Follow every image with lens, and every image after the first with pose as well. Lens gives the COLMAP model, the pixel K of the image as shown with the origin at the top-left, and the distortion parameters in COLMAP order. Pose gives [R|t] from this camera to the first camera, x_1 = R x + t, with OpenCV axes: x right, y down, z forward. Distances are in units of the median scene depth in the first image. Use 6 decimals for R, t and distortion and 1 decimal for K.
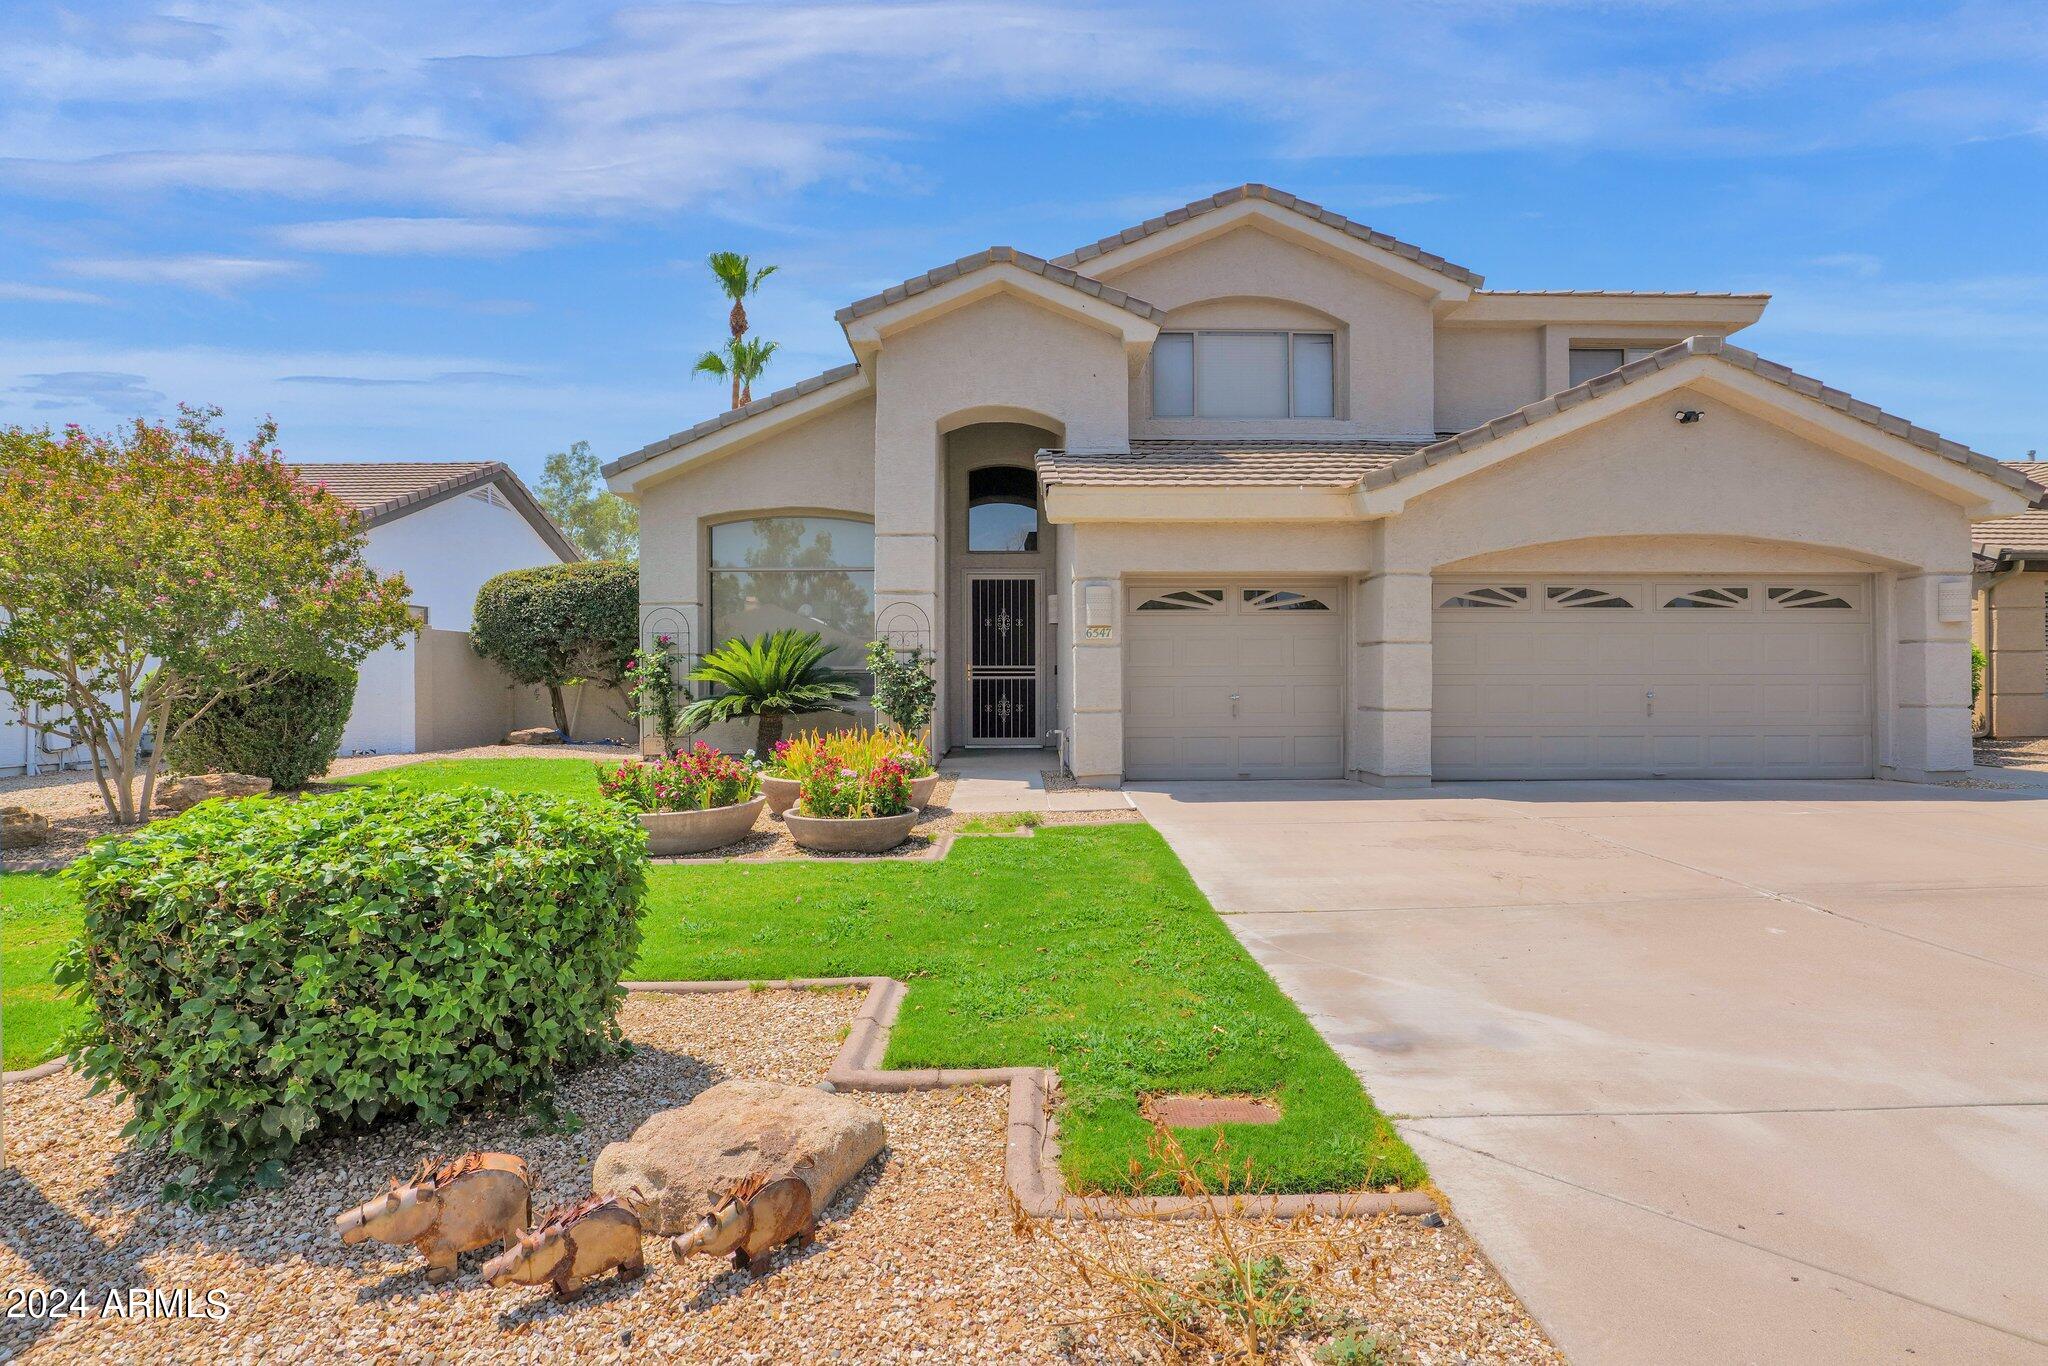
lens RADIAL K [[948.9, 0, 1024.0], [0, 948.9, 683.0], [0, 0, 1]] dist [-0.016688, 0.000037]
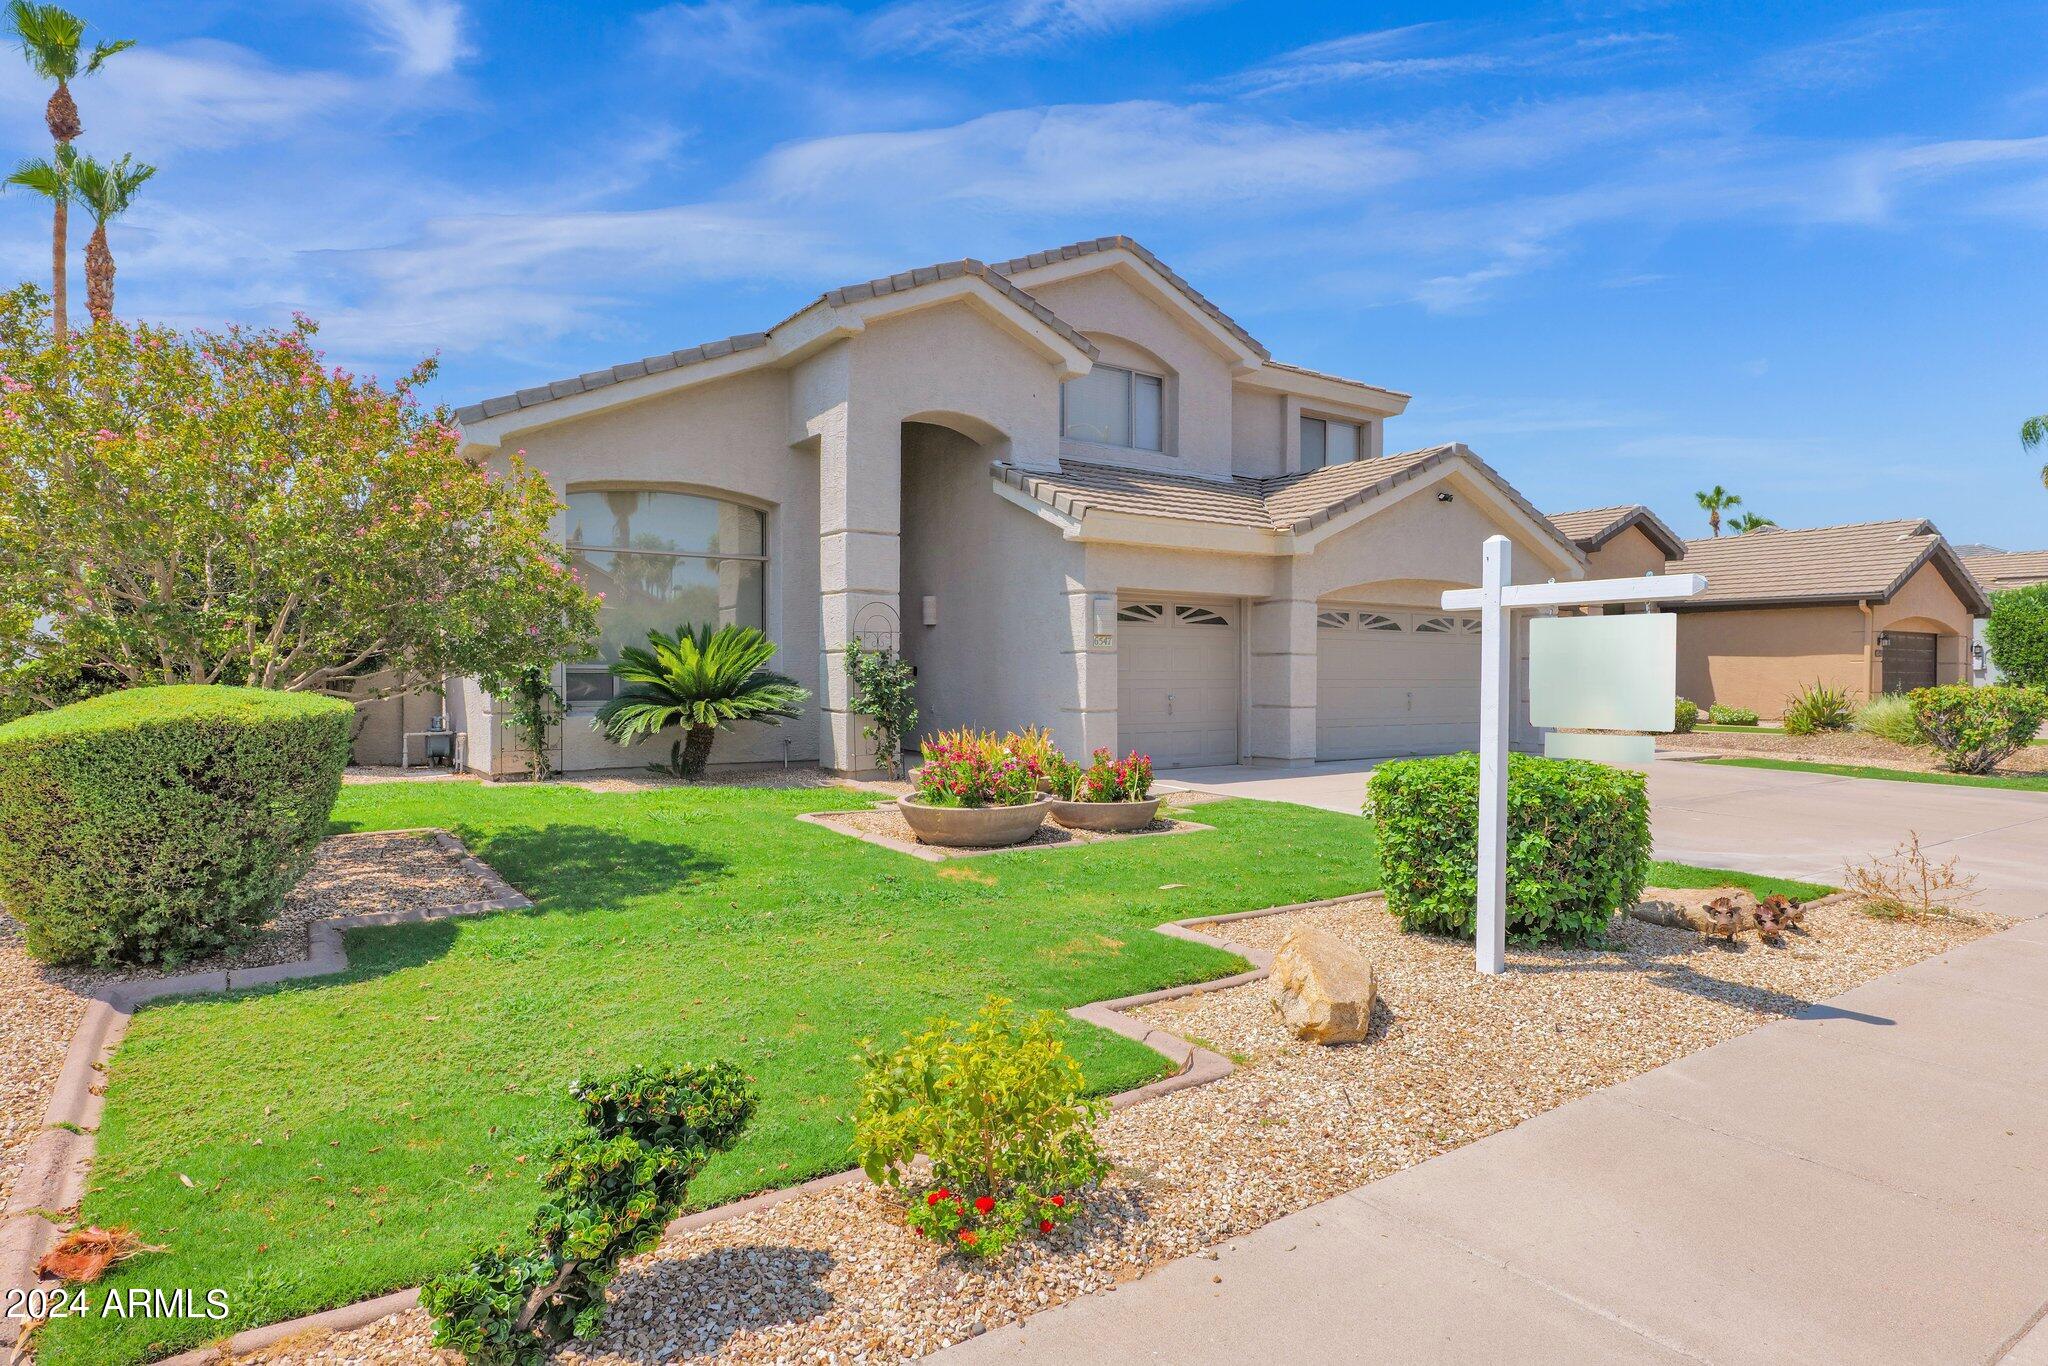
lens RADIAL K [[1157.9, 0, 1024.0], [0, 1157.9, 683.0], [0, 0, 1]] dist [-0.001154, -0.000760]
pose [[0.826529, 0.002372, 0.562890, -0.670722], [-0.004190, 0.999989, 0.001938, -0.004826], [-0.562879, -0.003960, 0.826530, -0.068259]]
